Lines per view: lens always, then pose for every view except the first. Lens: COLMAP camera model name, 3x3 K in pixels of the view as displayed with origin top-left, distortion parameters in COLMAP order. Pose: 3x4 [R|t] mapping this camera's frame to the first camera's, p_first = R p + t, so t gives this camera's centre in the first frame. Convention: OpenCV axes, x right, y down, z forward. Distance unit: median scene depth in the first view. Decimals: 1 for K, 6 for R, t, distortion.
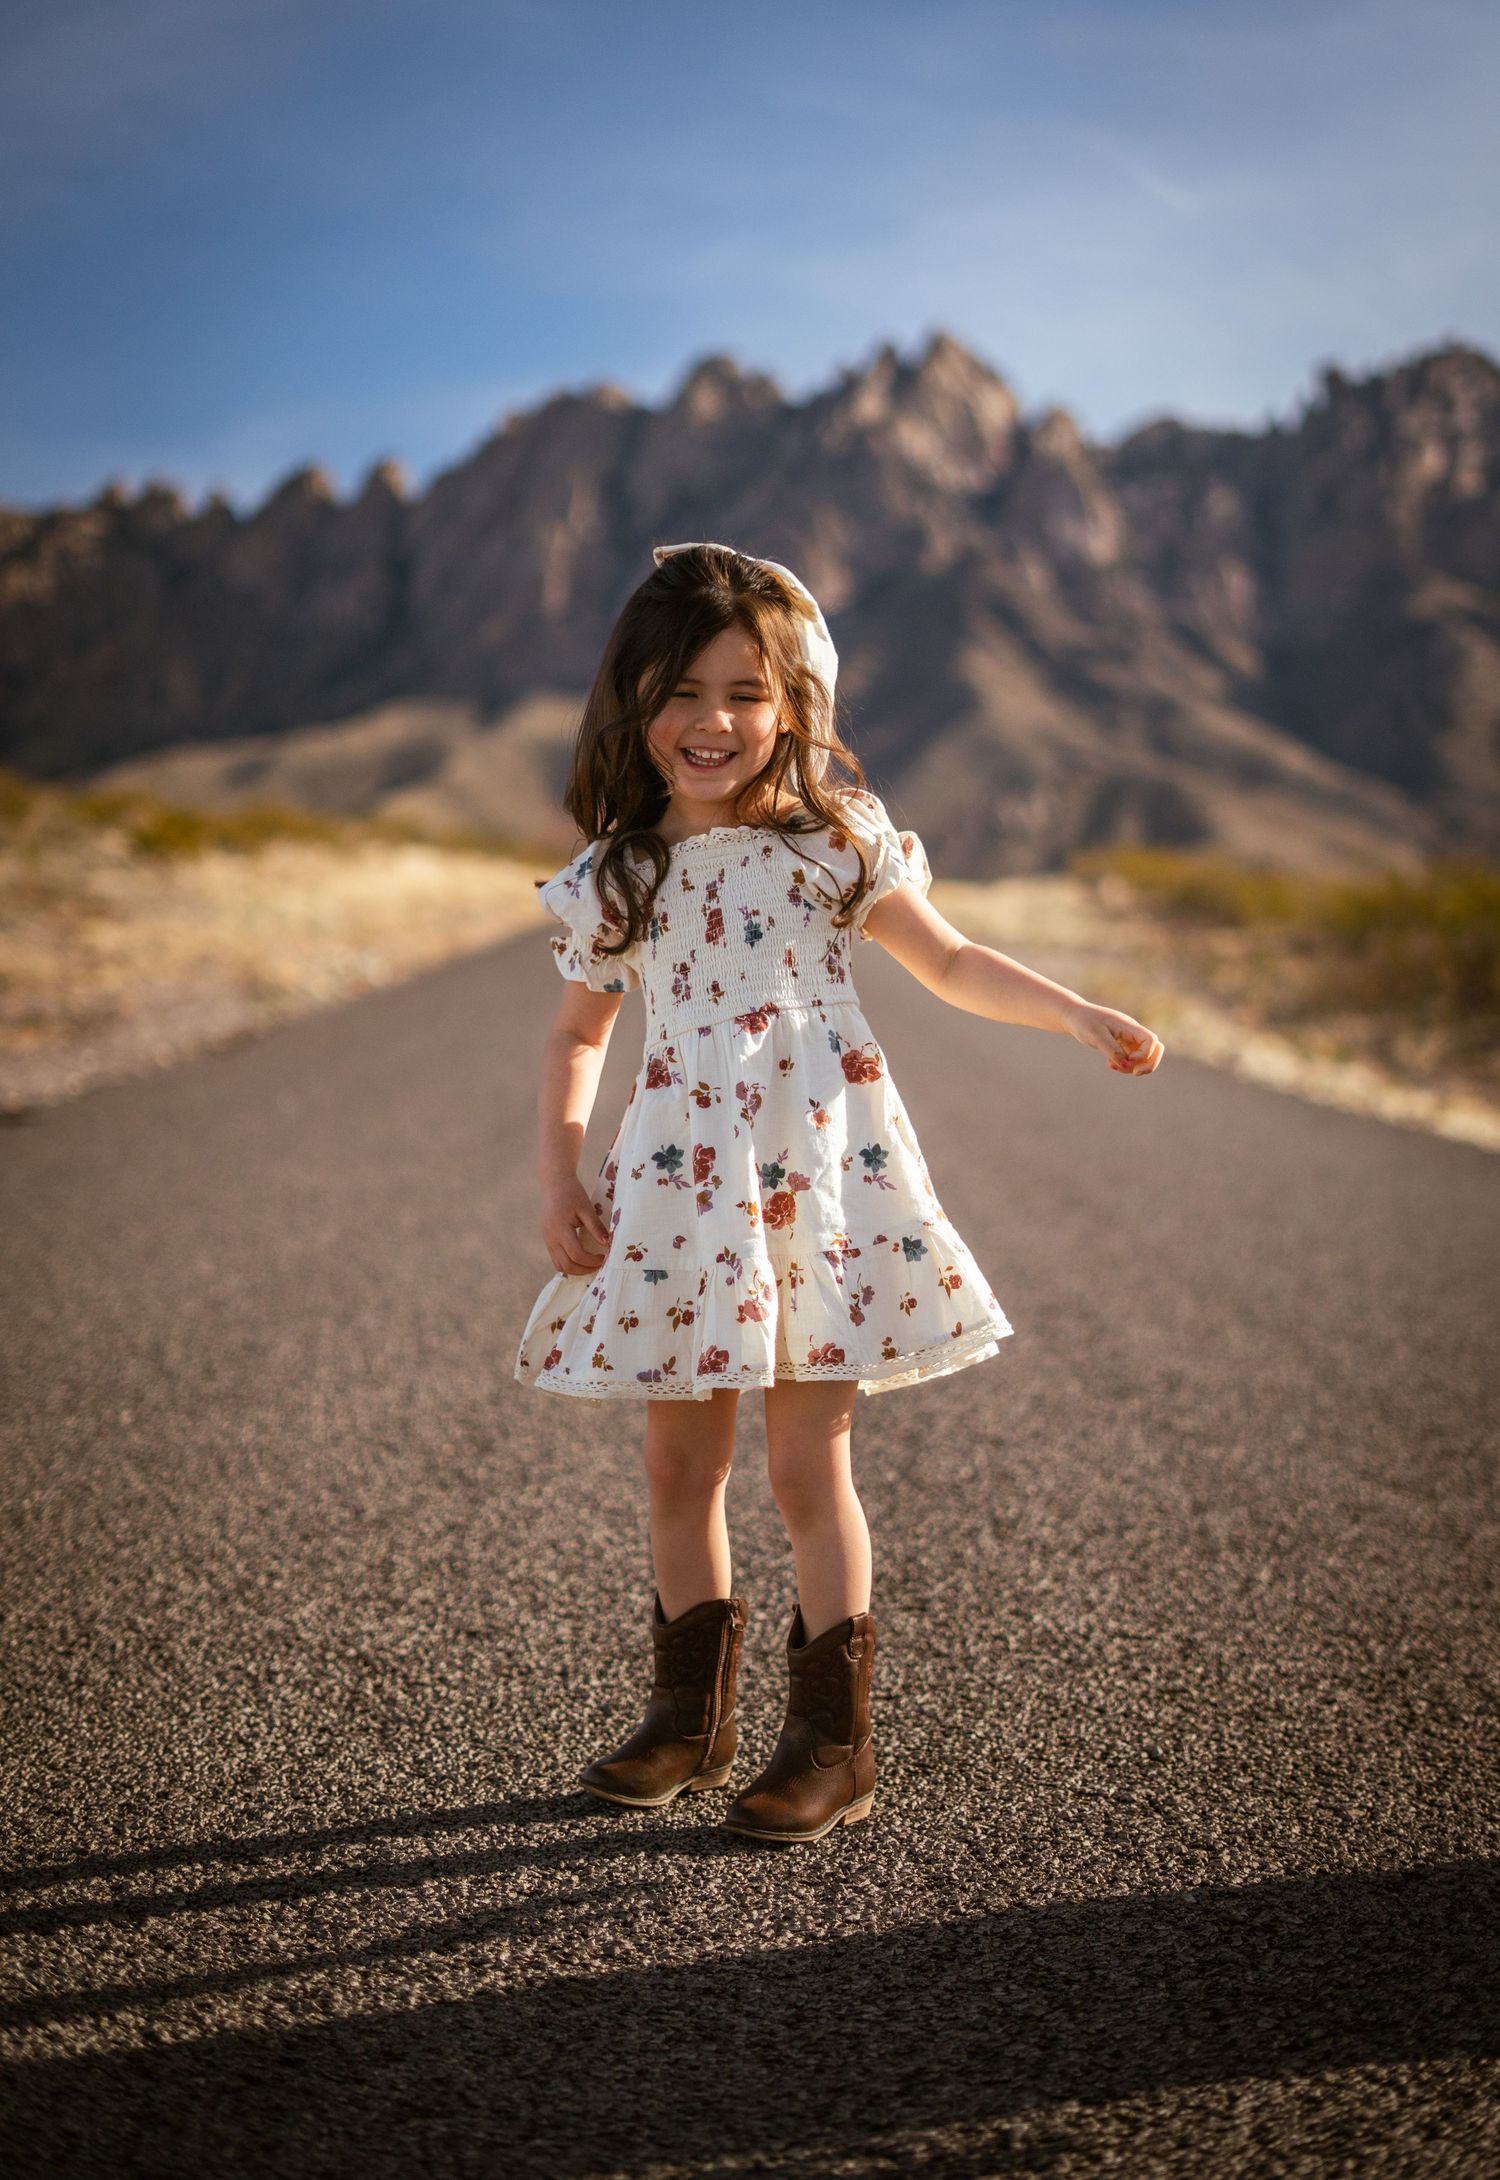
lens RADIAL K [[3617.8, 0, 803.4], [0, 3617.8, 975.1], [0, 0, 1]] dist [-0.025403, -0.001540]
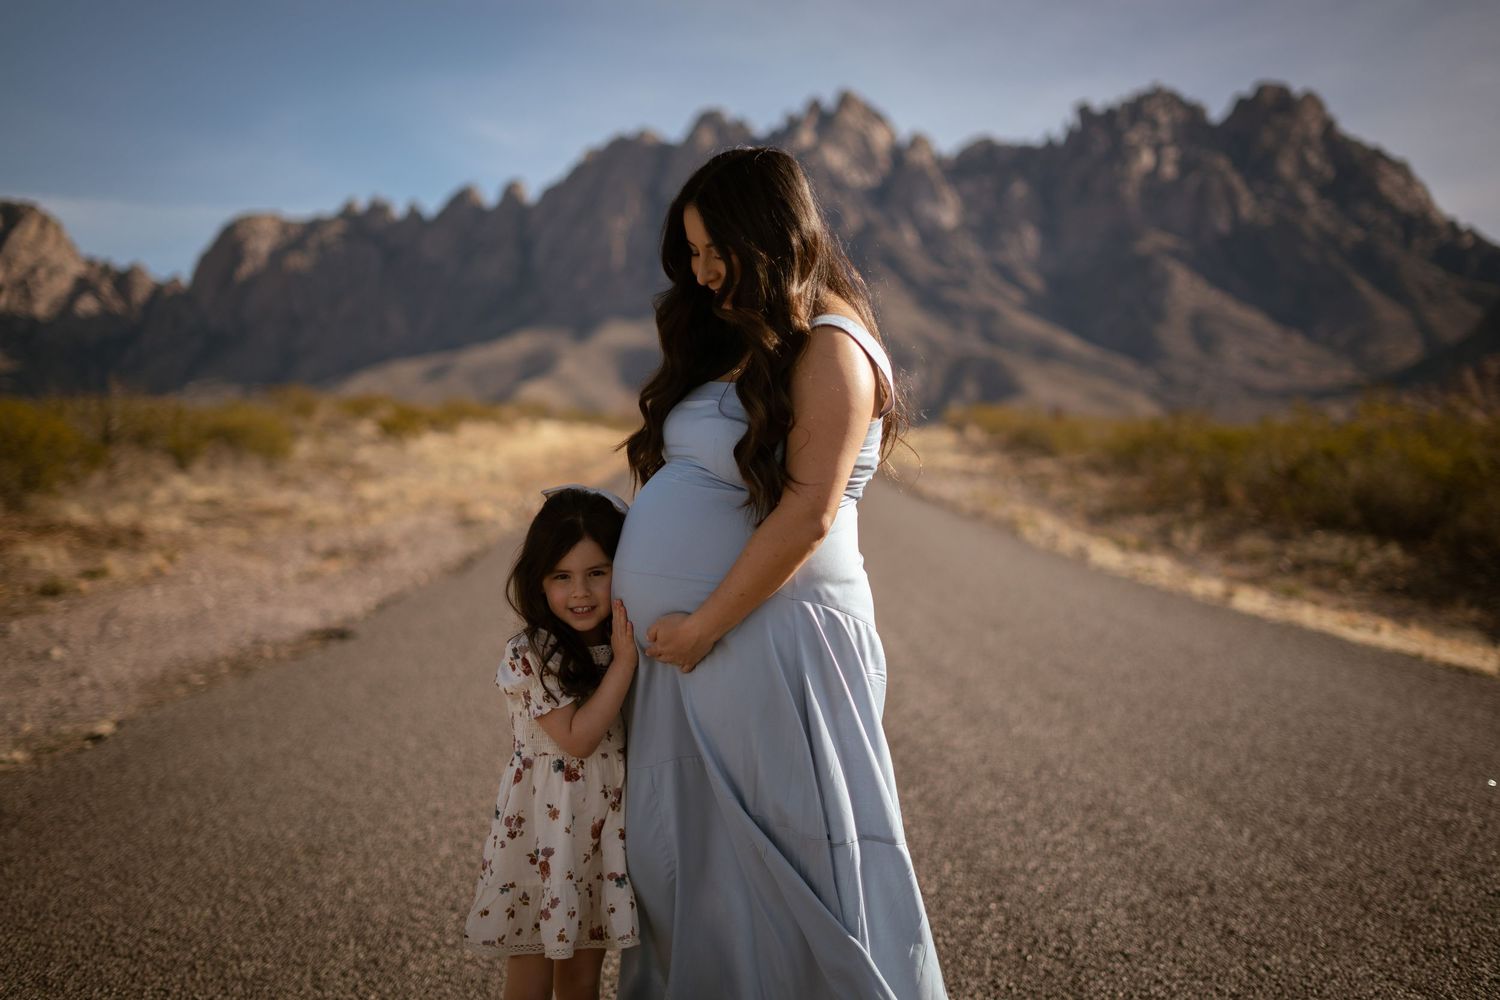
lens RADIAL K [[2175.5, 0, 762.9], [0, 2175.5, 497.1], [0, 0, 1]] dist [-0.022492, 0.003217]
pose [[0.999400, -0.034356, -0.004452, -0.088717], [0.034391, 0.999377, 0.007910, -0.071905], [0.004178, -0.008059, 0.999959, 0.157961]]
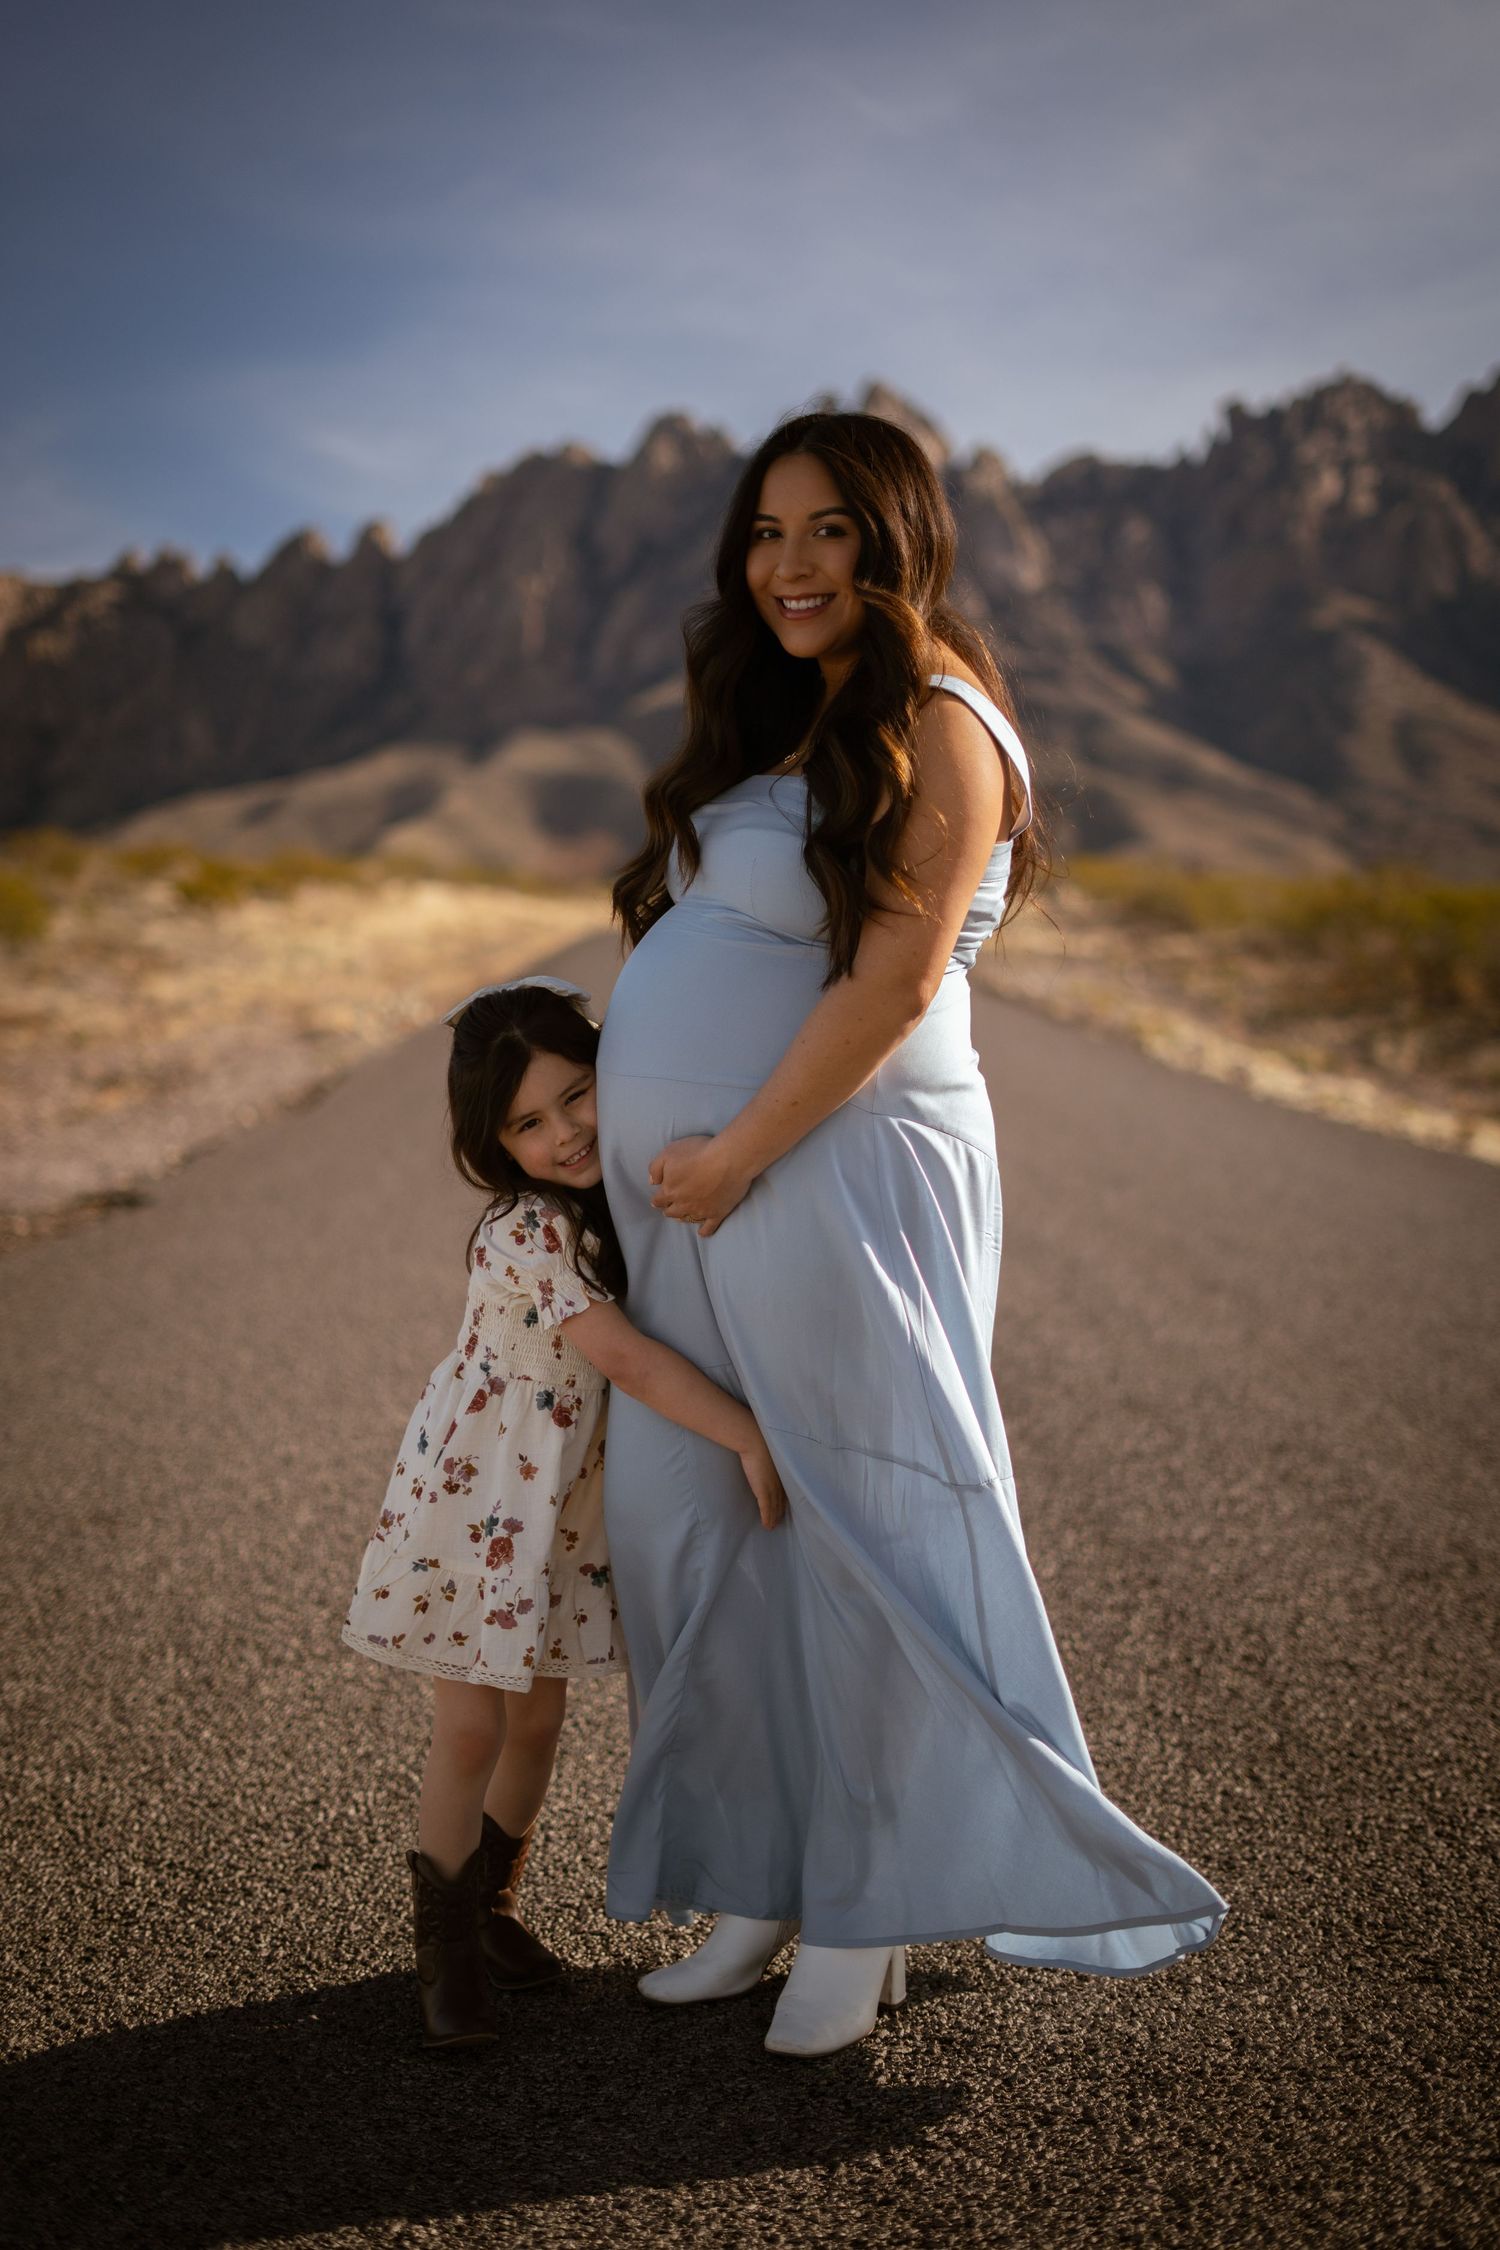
lens RADIAL K [[3263.2, 0, 749.3], [0, 3263.2, 1120.9], [0, 0, 1]] dist [-0.022492, 0.003217]
pose [[0.999242, -0.038415, -0.006329, -0.102273], [0.038663, 0.998222, 0.045363, -0.064322], [0.004575, -0.045573, 0.998951, 0.177350]]
